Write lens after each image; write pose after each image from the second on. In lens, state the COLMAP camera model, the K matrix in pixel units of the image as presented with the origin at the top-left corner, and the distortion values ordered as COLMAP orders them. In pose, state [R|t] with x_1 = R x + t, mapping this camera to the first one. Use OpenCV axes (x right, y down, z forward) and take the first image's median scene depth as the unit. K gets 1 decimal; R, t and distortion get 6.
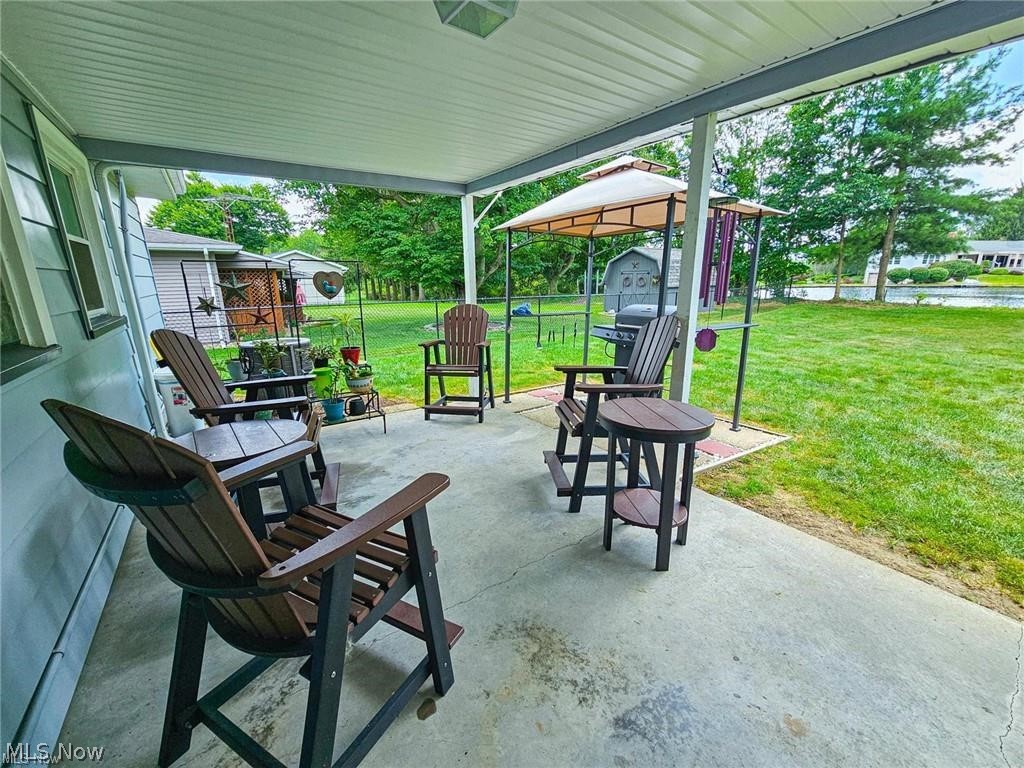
lens RADIAL K [[411.2, 0, 512.0], [0, 411.2, 384.0], [0, 0, 1]] dist [-0.000318, 0.000109]
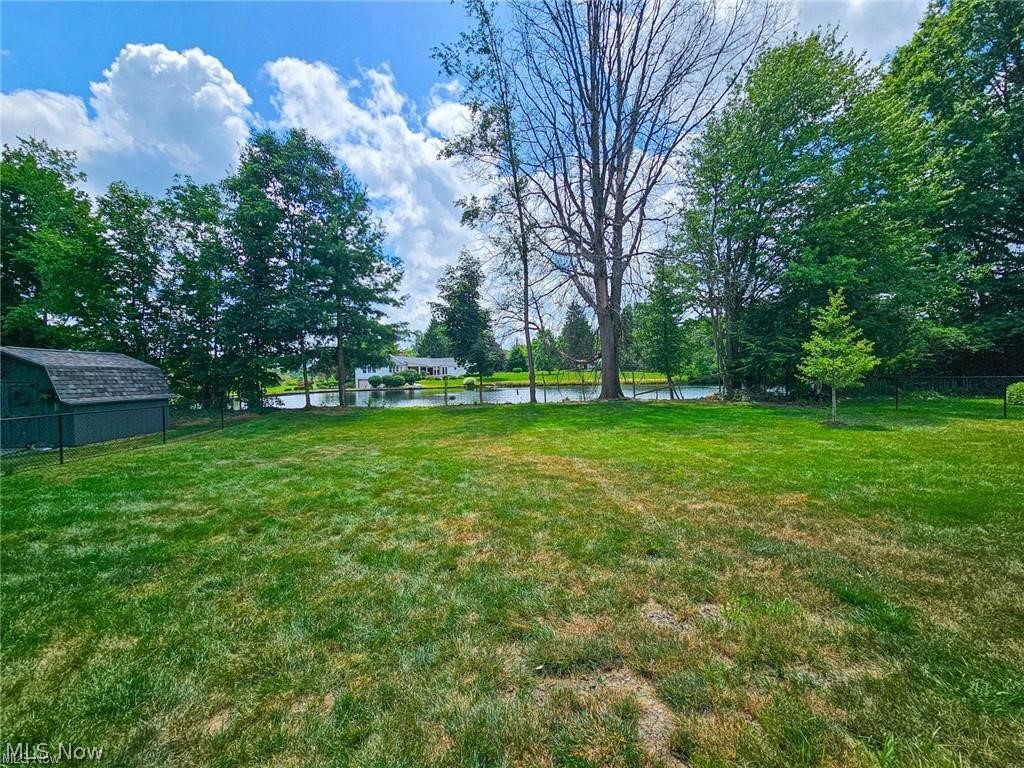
lens RADIAL K [[423.0, 0, 512.7], [0, 423.0, 386.9], [0, 0, 1]] dist [-0.002009, 0.000008]
pose [[0.502987, -0.017434, 0.864118, 0.131040], [0.227137, 0.967320, -0.112696, -0.018725], [-0.833914, 0.252958, 0.490509, 0.040577]]
